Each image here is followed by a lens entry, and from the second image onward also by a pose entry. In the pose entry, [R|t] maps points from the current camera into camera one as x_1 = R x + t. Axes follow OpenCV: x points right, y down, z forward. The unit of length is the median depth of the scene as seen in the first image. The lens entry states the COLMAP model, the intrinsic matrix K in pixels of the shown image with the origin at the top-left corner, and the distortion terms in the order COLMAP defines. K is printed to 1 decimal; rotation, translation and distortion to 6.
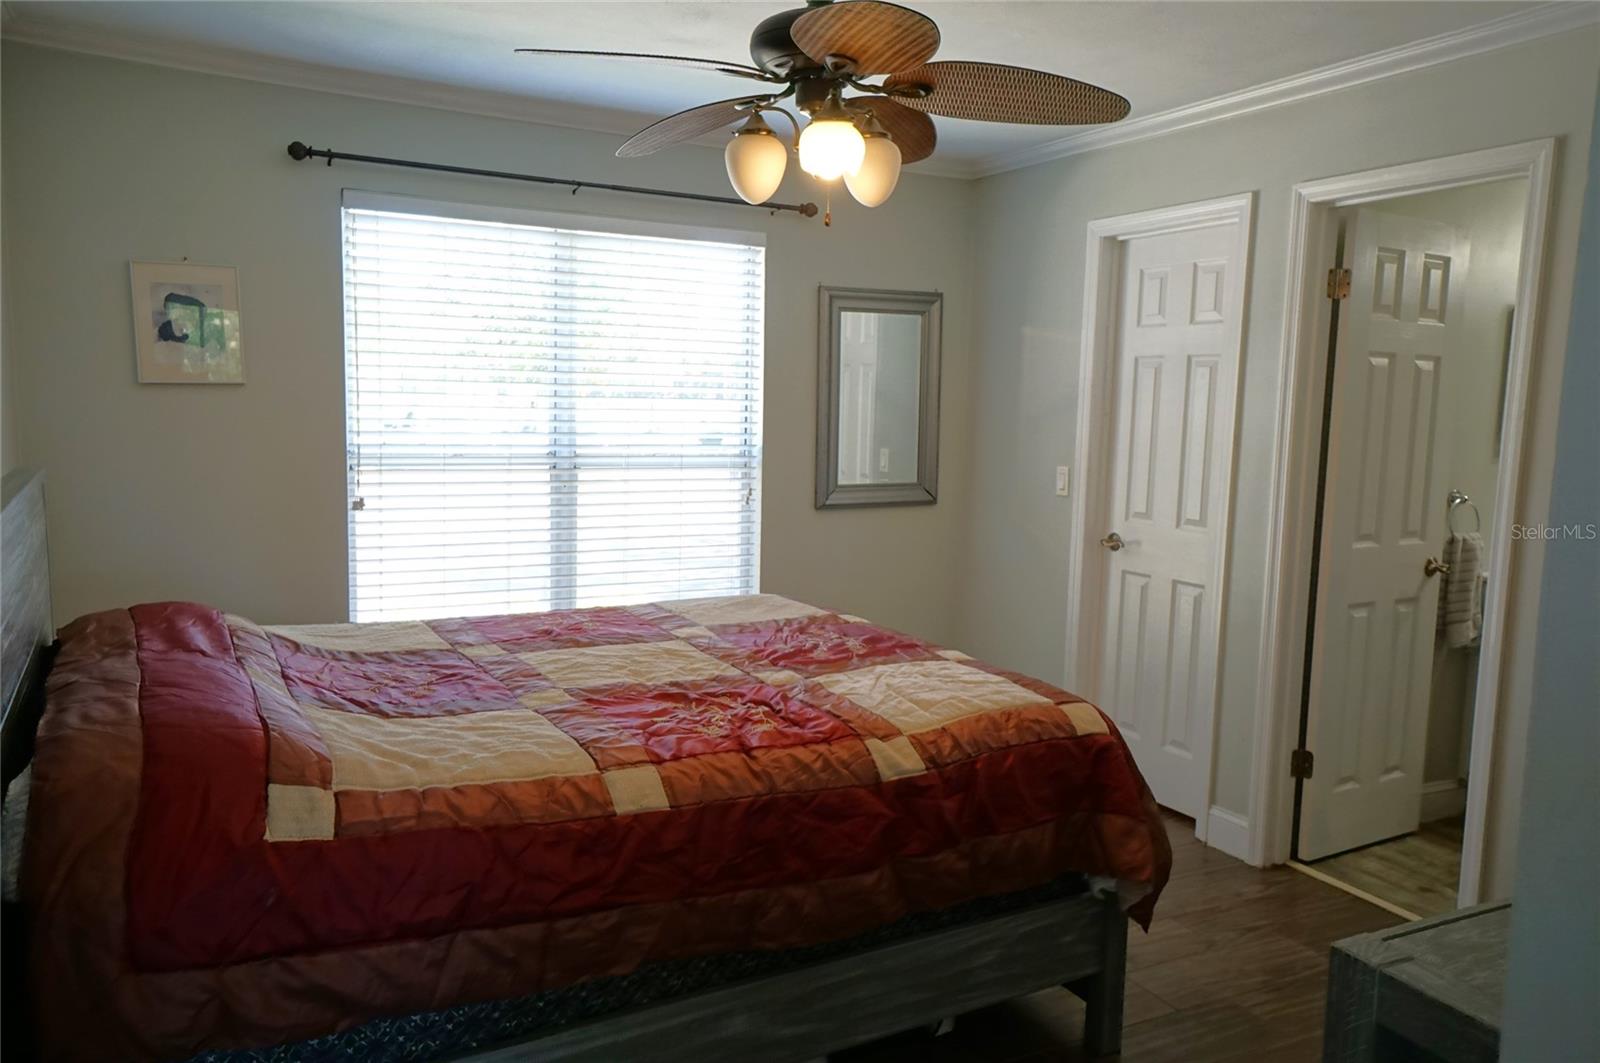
lens RADIAL K [[1200.6, 0, 800.0], [0, 1200.6, 531.5], [0, 0, 1]] dist [0.008793, 0.003415]
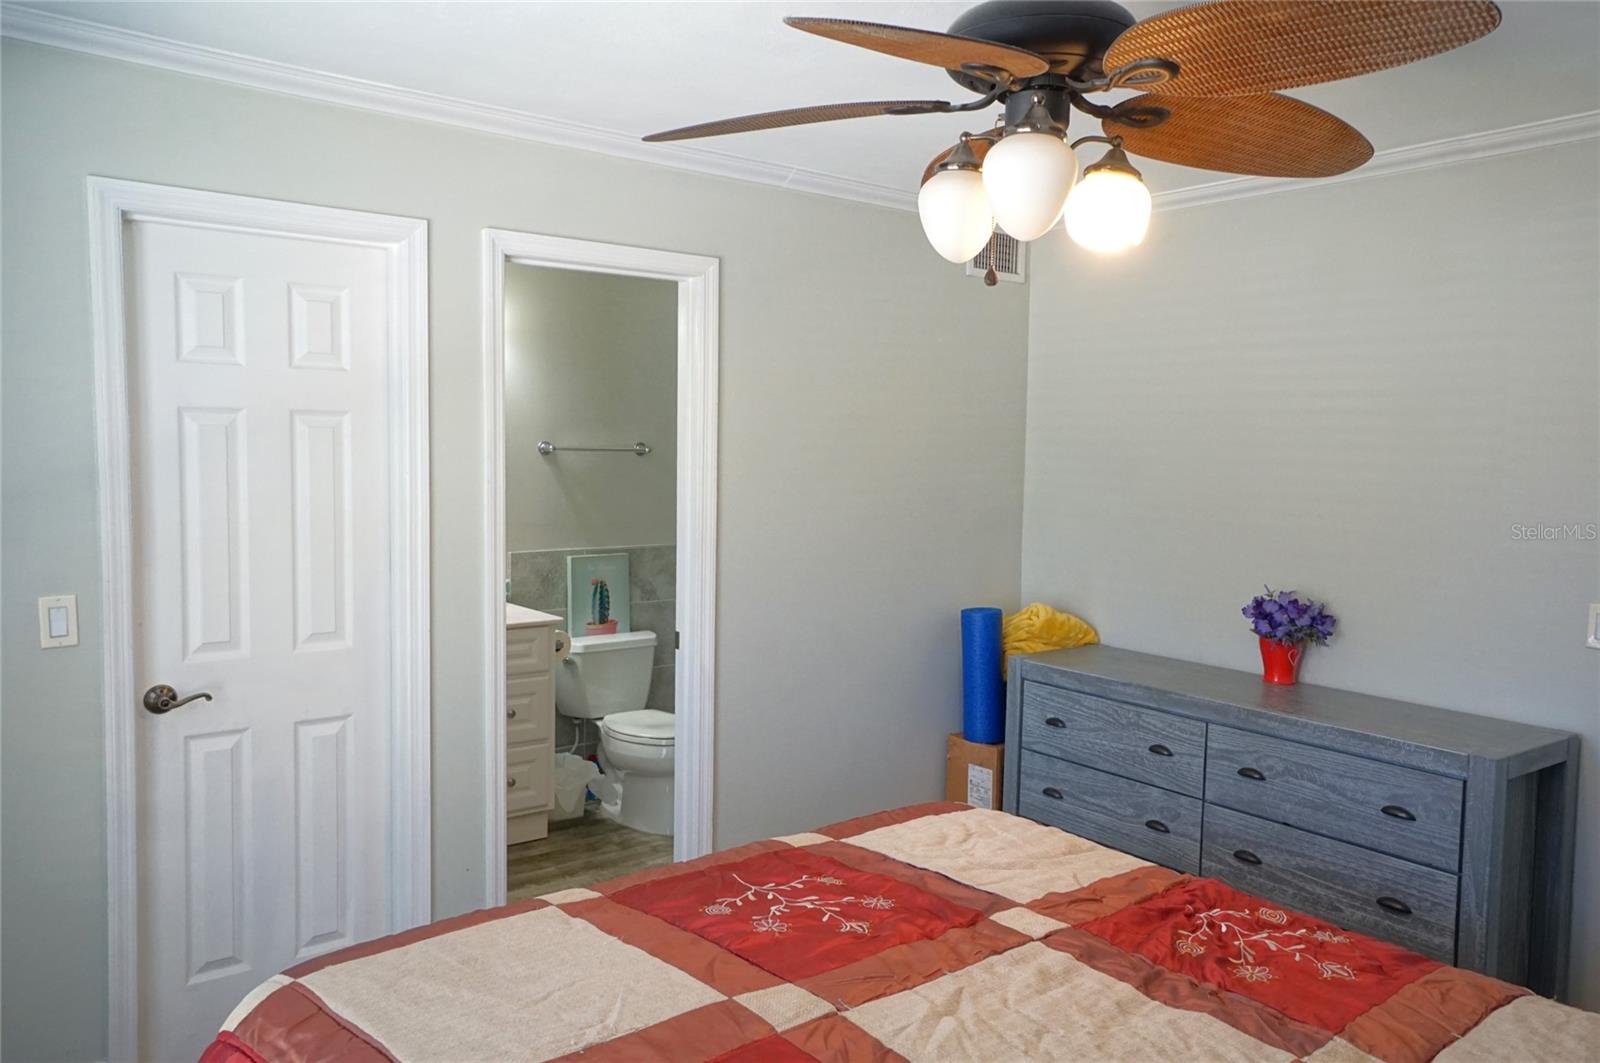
lens RADIAL K [[1200.6, 0, 800.0], [0, 1200.6, 531.5], [0, 0, 1]] dist [0.008793, 0.003415]
pose [[-0.172926, -0.110589, 0.978707, -0.420015], [0.092255, 0.987489, 0.127882, -0.131889], [-0.980605, 0.112405, -0.160560, 0.783015]]
